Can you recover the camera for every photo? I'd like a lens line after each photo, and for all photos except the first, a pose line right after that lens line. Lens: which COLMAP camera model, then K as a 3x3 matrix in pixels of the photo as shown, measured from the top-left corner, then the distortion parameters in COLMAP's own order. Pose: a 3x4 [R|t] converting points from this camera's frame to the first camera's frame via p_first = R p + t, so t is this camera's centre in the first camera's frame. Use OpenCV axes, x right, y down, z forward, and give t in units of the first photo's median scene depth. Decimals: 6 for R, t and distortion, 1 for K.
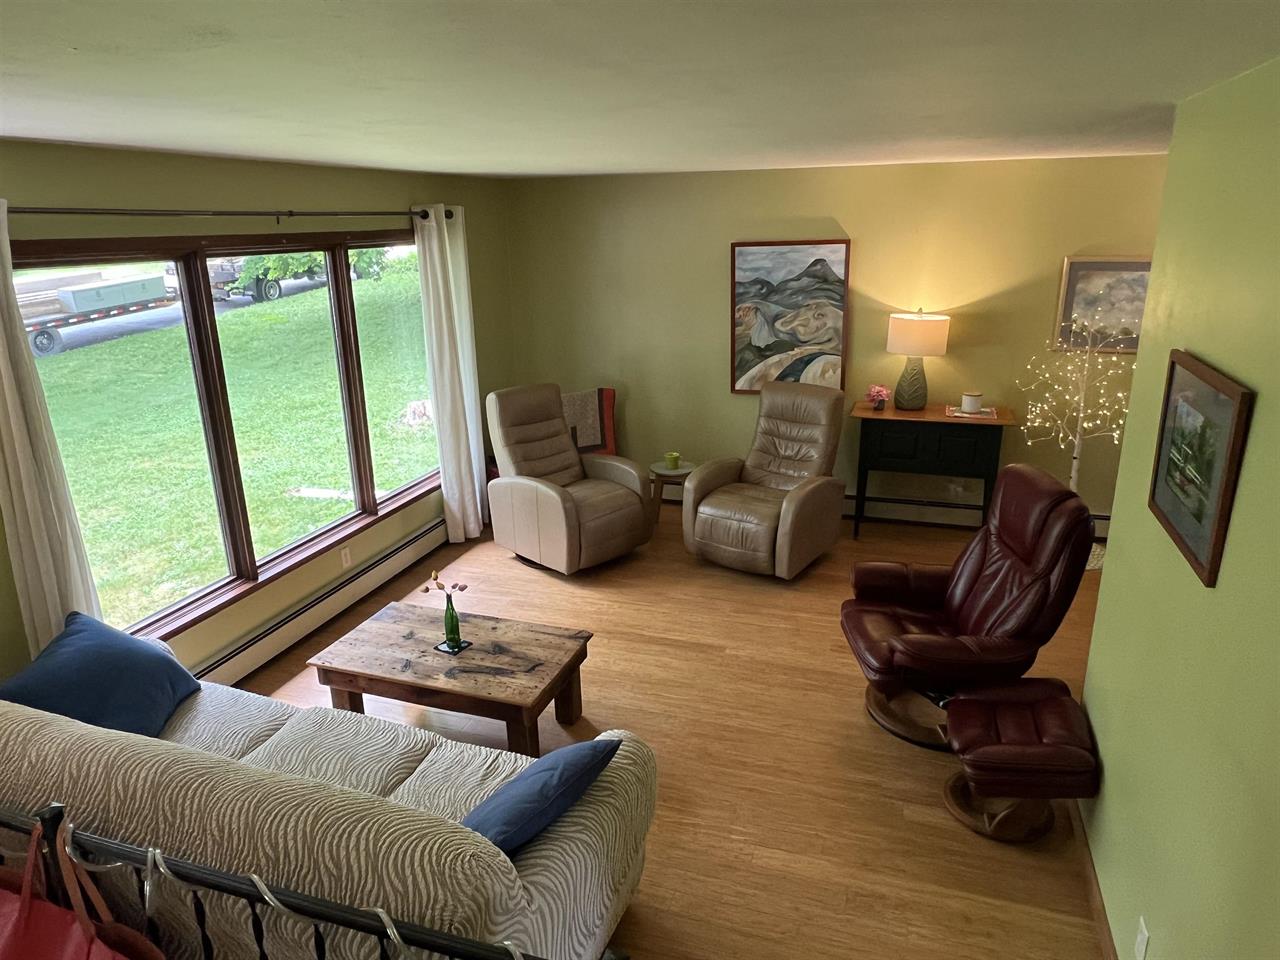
lens RADIAL K [[839.7, 0, 633.1], [0, 839.7, 480.7], [0, 0, 1]] dist [0.000058, -0.009818]
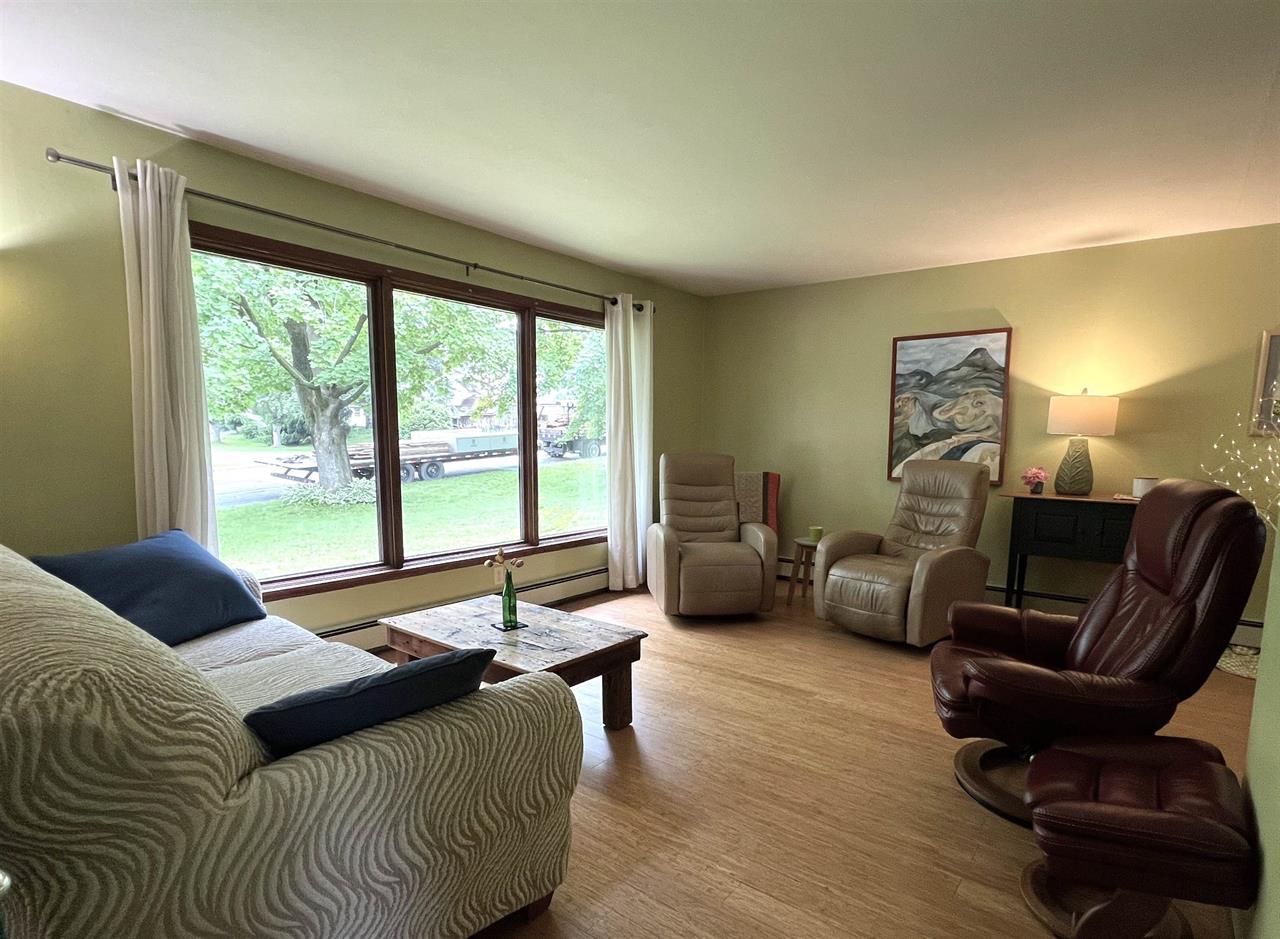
lens RADIAL K [[705.1, 0, 638.8], [0, 705.1, 471.7], [0, 0, 1]] dist [0.001004, 0.000032]
pose [[0.956874, 0.071011, -0.281690, 0.080167], [-0.117505, 0.981409, -0.151753, 0.064009], [0.265677, 0.178308, 0.947429, 0.107604]]
